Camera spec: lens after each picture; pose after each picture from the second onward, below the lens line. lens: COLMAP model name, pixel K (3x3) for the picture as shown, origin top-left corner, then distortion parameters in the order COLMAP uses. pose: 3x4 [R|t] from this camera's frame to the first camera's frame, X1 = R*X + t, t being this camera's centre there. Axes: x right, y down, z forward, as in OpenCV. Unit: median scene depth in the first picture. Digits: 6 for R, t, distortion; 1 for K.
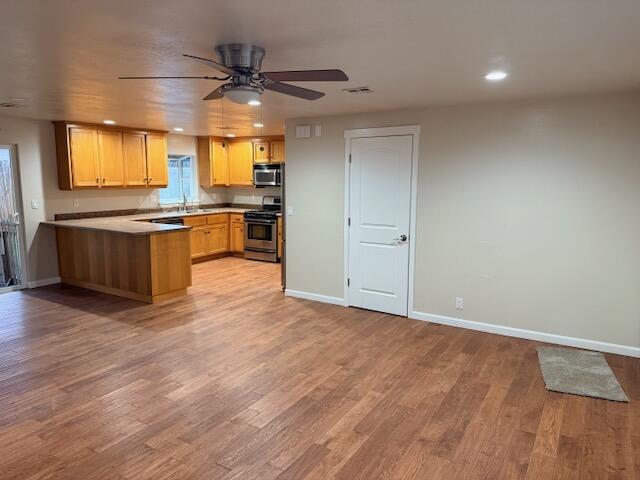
lens RADIAL K [[455.9, 0, 318.2], [0, 455.9, 239.3], [0, 0, 1]] dist [0.043542, -0.007649]
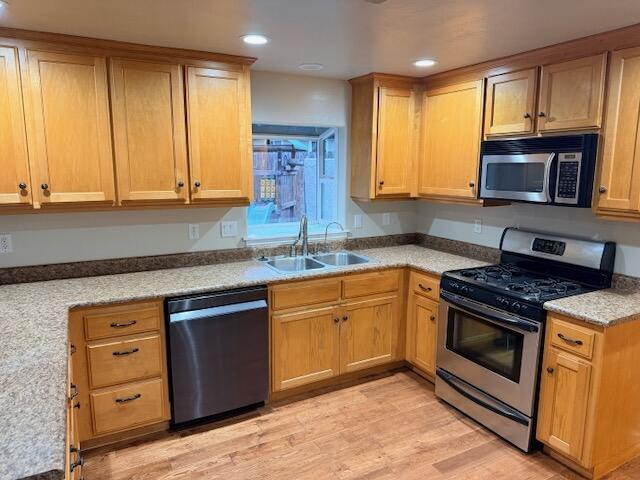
lens RADIAL K [[455.9, 0, 320.6], [0, 455.9, 251.4], [0, 0, 1]] dist [0.043542, -0.007649]
pose [[0.869624, 0.084236, -0.486475, -0.069388], [-0.064017, 0.996258, 0.058070, -0.090429], [0.489546, -0.019356, 0.871763, 0.623259]]
